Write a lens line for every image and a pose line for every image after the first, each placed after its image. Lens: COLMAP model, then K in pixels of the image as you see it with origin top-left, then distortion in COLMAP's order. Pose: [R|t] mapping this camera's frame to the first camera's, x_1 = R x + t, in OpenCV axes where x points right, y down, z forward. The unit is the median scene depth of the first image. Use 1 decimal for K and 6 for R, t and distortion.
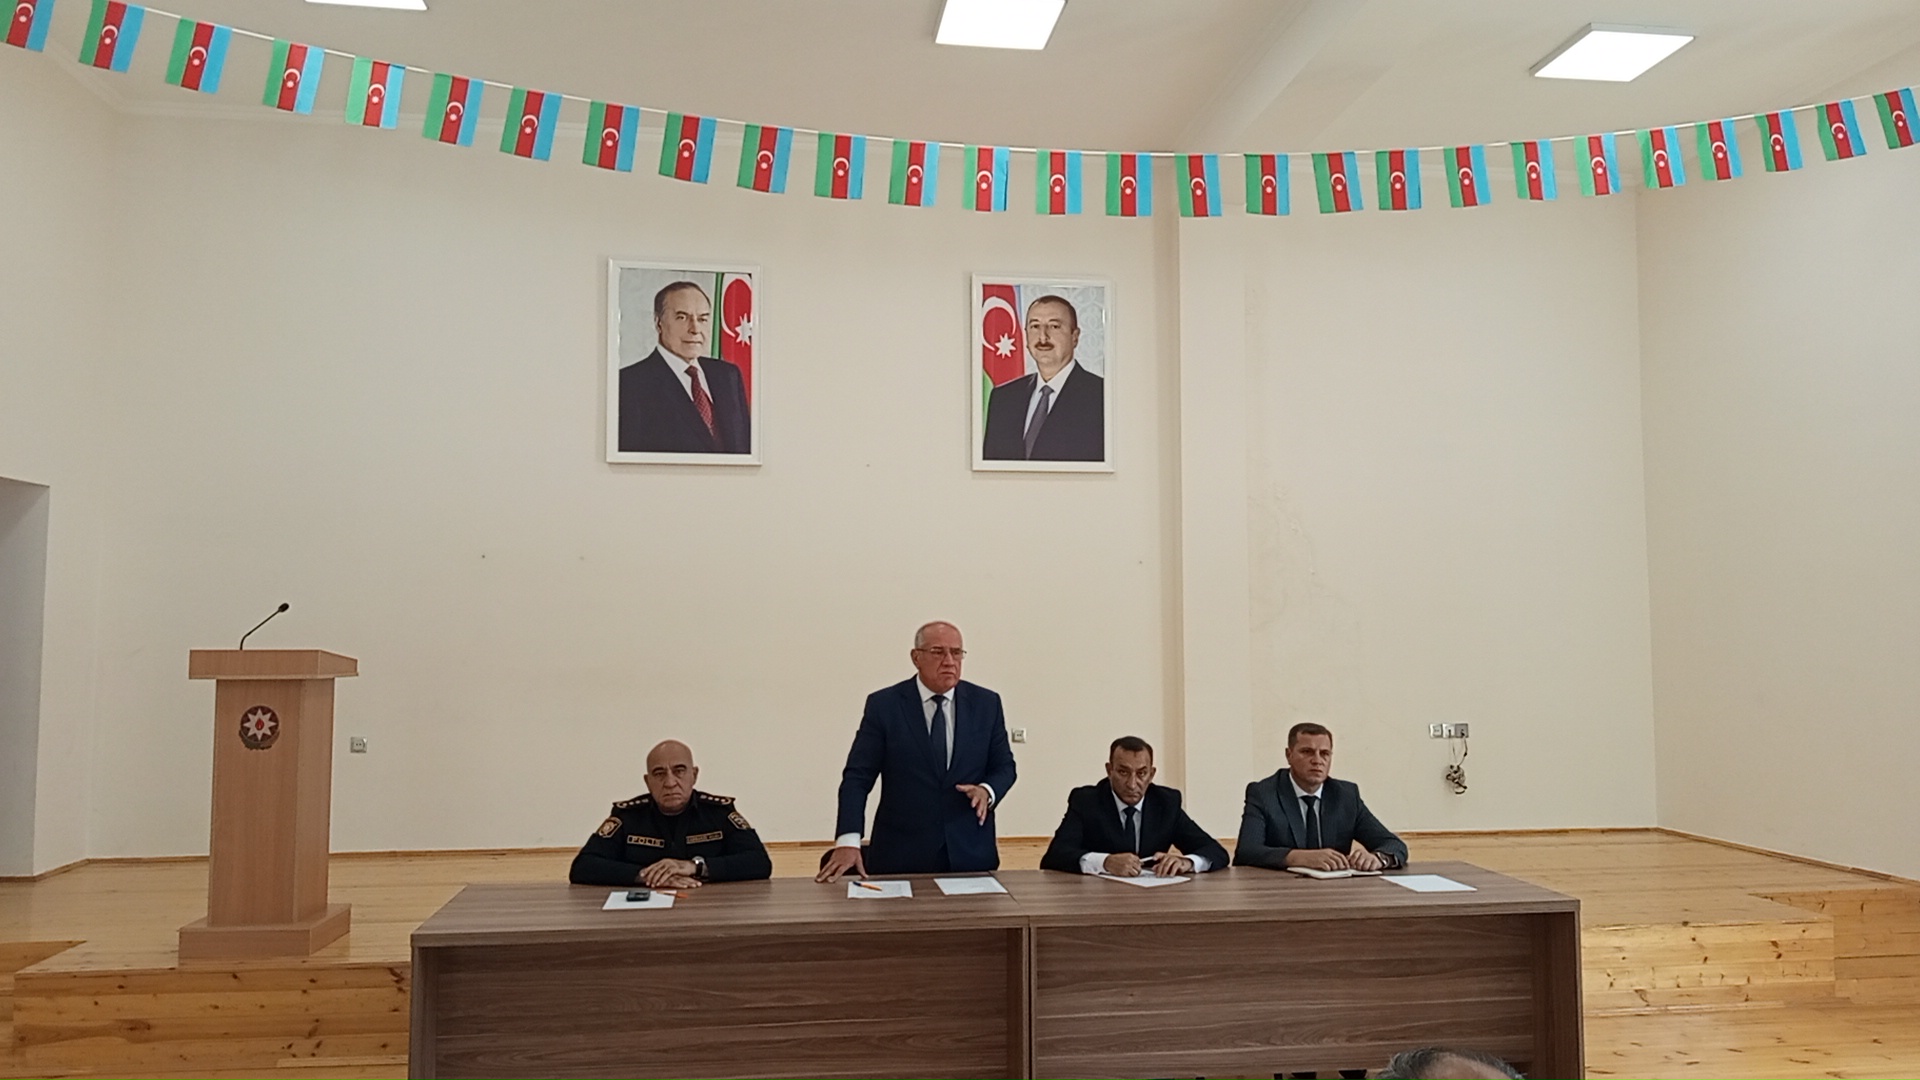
lens RADIAL K [[1422.1, 0, 968.5], [0, 1422.1, 538.0], [0, 0, 1]] dist [0.028686, -0.054406]
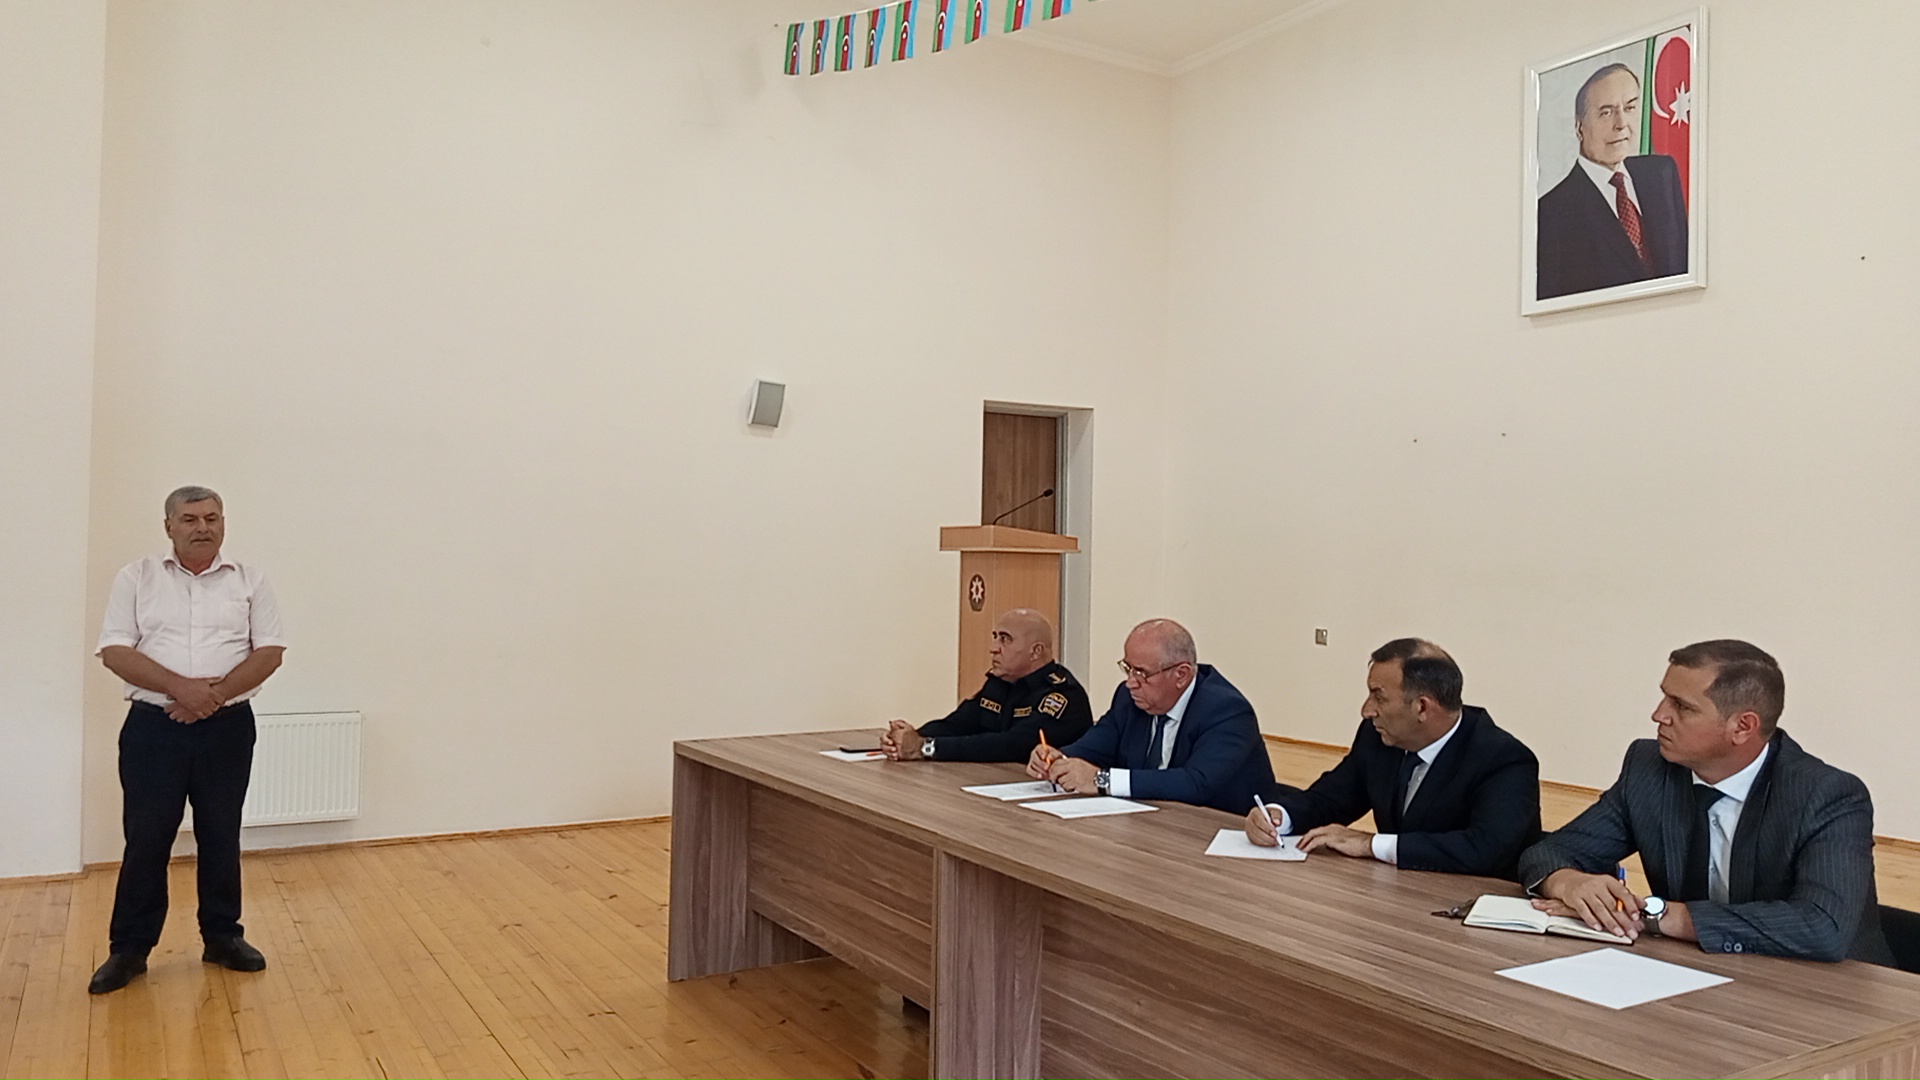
lens RADIAL K [[1422.1, 0, 968.7], [0, 1422.1, 535.2], [0, 0, 1]] dist [0.028686, -0.054406]
pose [[0.370788, -0.012421, -0.928634, 0.387569], [0.047318, 0.998865, 0.005532, 0.053554], [0.927511, -0.045992, 0.370955, 0.382714]]
